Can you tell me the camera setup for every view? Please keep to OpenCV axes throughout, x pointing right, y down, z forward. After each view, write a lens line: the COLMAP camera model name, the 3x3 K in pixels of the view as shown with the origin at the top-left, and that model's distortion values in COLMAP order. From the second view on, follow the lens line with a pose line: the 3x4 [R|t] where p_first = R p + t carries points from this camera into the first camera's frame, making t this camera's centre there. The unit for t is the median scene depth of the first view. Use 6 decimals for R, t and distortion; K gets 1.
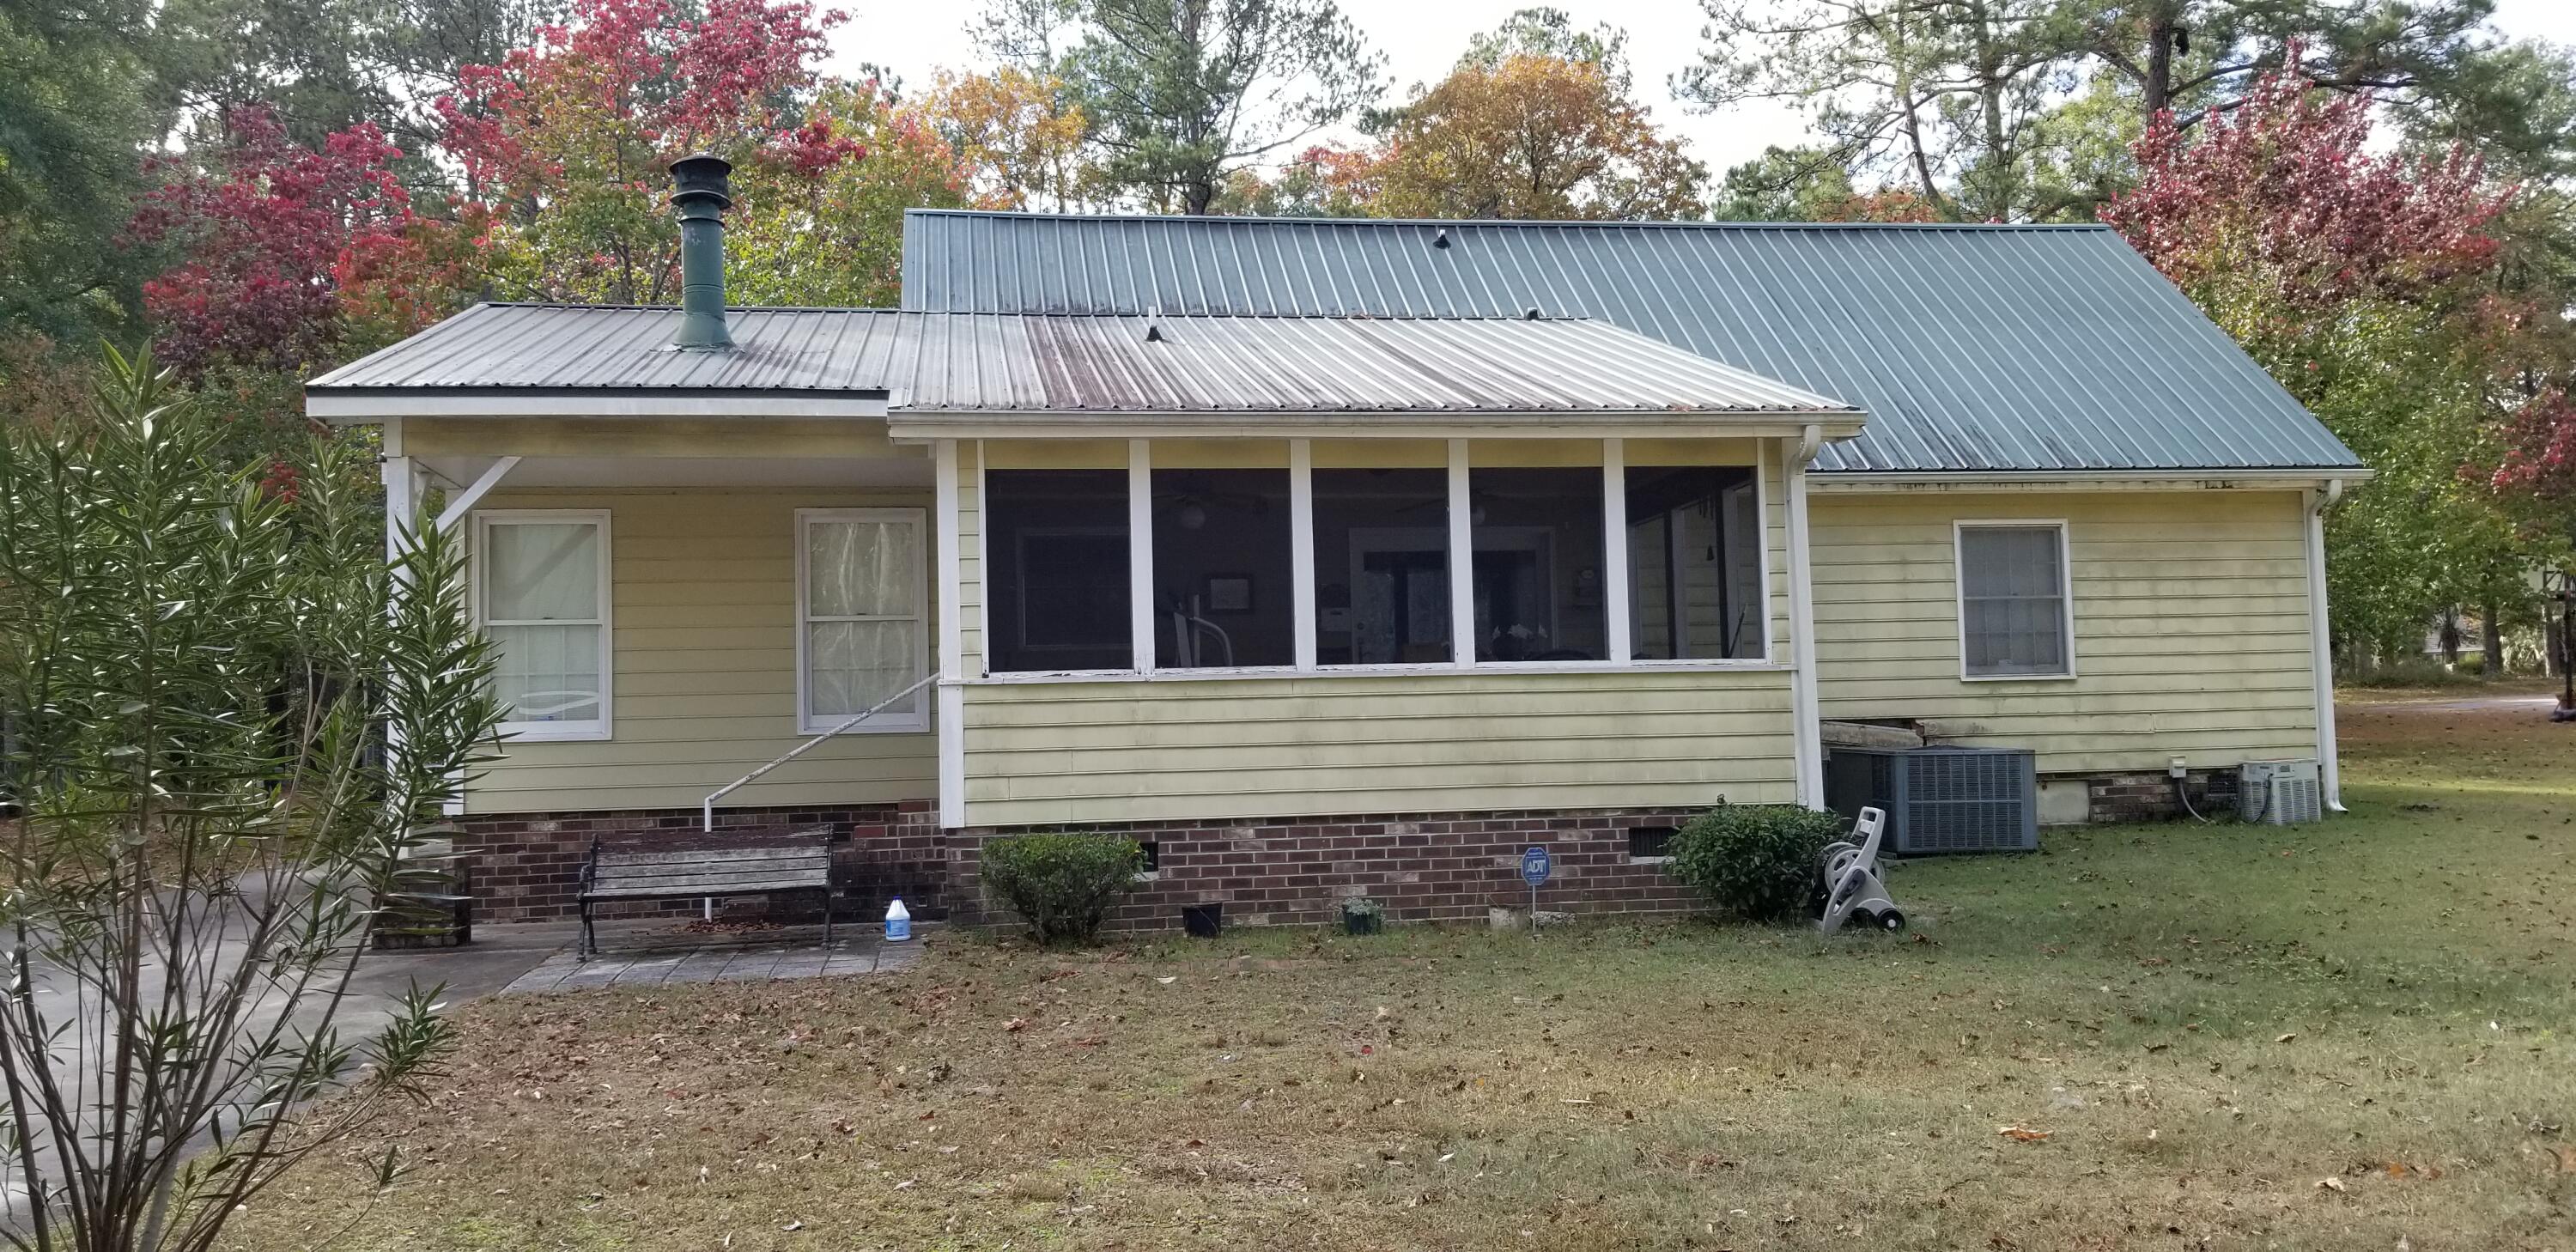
lens RADIAL K [[1994.4, 0, 1288.0], [0, 1994.4, 626.0], [0, 0, 1]] dist [0.087493, -0.137119]
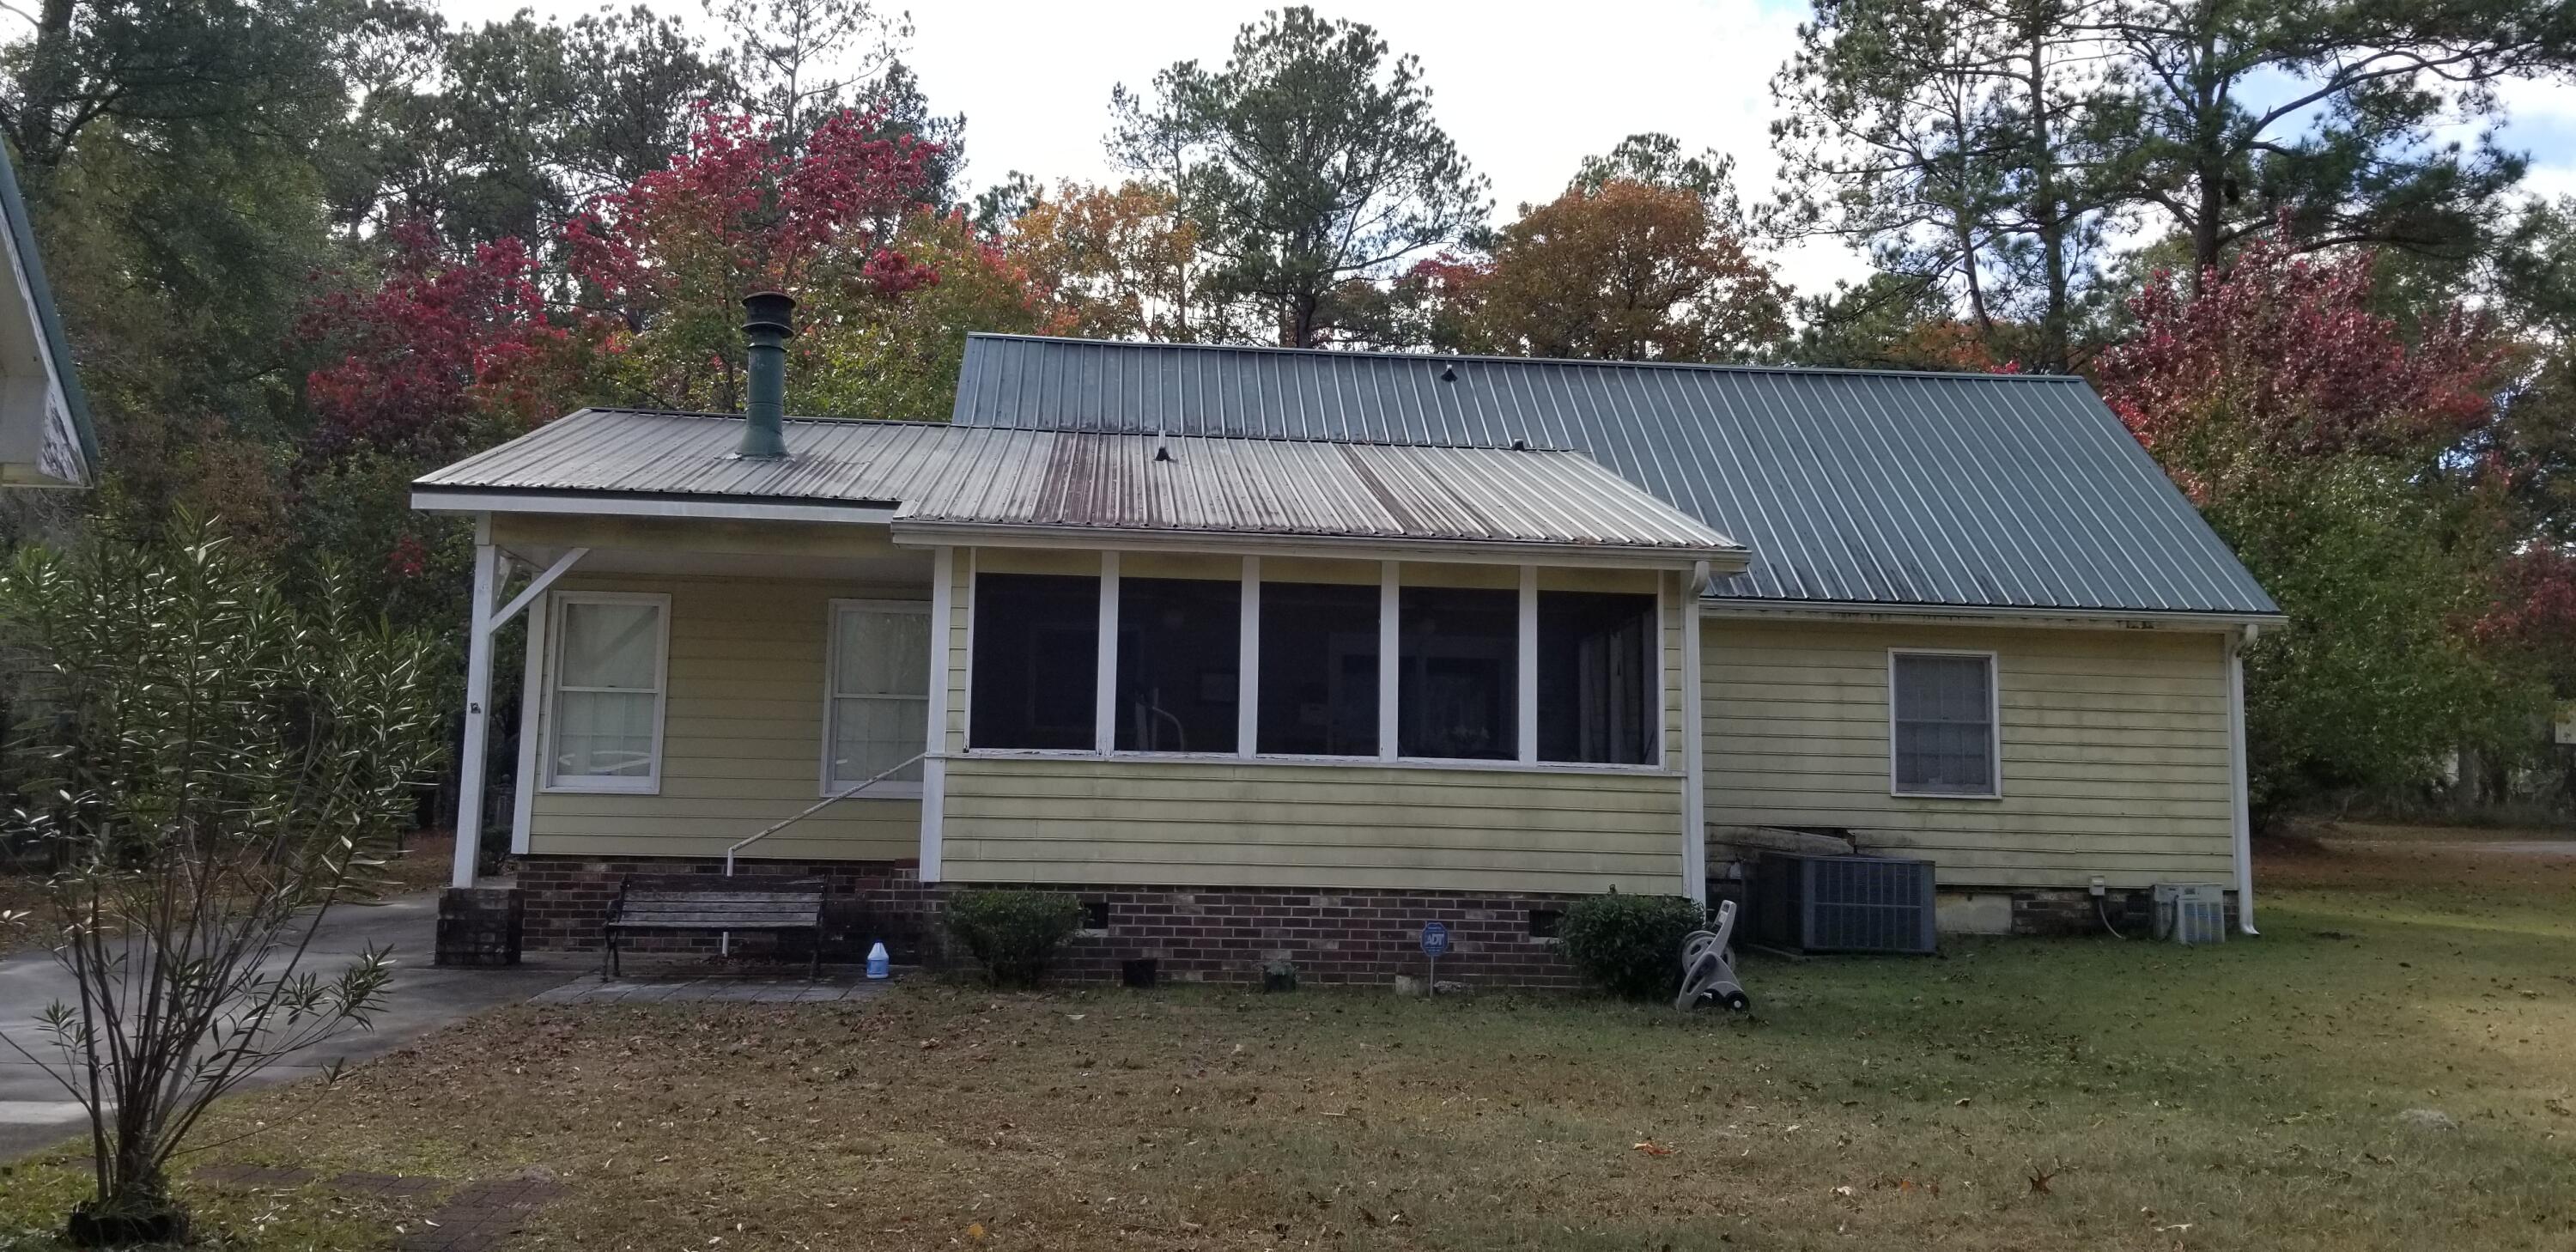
lens RADIAL K [[2007.7, 0, 1320.2], [0, 2007.7, 593.3], [0, 0, 1]] dist [0.092947, -0.148975]
pose [[0.997408, 0.037836, -0.061199, 0.106207], [-0.041521, 0.997328, -0.060107, -0.003901], [0.058761, 0.062492, 0.996314, -0.135834]]
